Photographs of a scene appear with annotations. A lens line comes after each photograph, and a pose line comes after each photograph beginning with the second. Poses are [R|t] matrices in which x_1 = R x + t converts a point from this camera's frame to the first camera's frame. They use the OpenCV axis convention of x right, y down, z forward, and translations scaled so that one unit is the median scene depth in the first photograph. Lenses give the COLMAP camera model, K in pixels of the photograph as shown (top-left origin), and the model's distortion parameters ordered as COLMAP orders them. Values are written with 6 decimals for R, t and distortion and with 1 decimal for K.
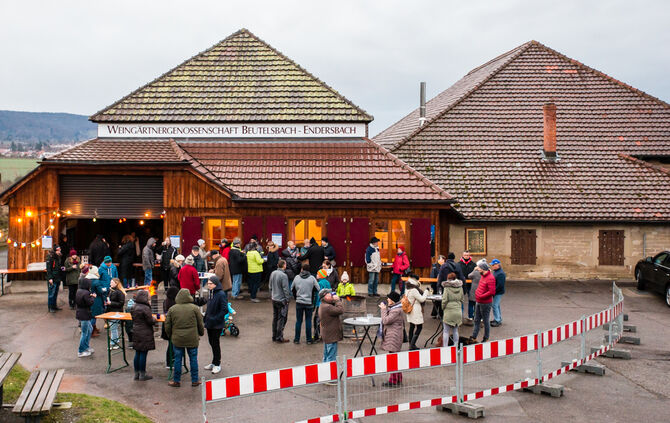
lens RADIAL K [[908.1, 0, 333.5], [0, 908.1, 191.4], [0, 0, 1]] dist [-0.009129, 0.002829]
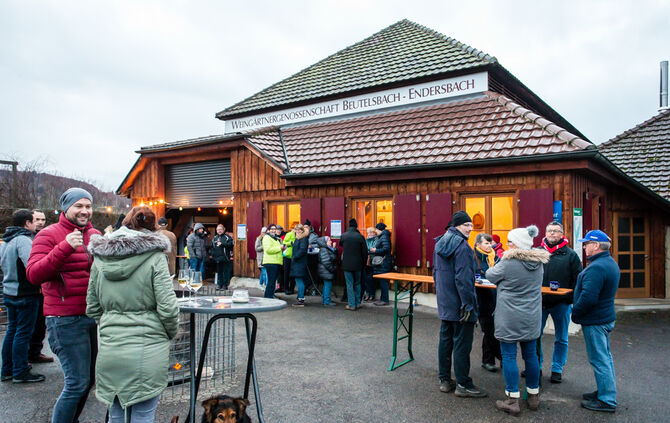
lens RADIAL K [[521.2, 0, 315.6], [0, 521.2, 237.8], [0, 0, 1]] dist [-0.037825, 0.084450]
pose [[0.802848, 0.006291, -0.596151, 0.178013], [-0.020930, 0.999625, -0.017637, 0.067848], [0.595816, 0.026637, 0.802679, 0.631686]]
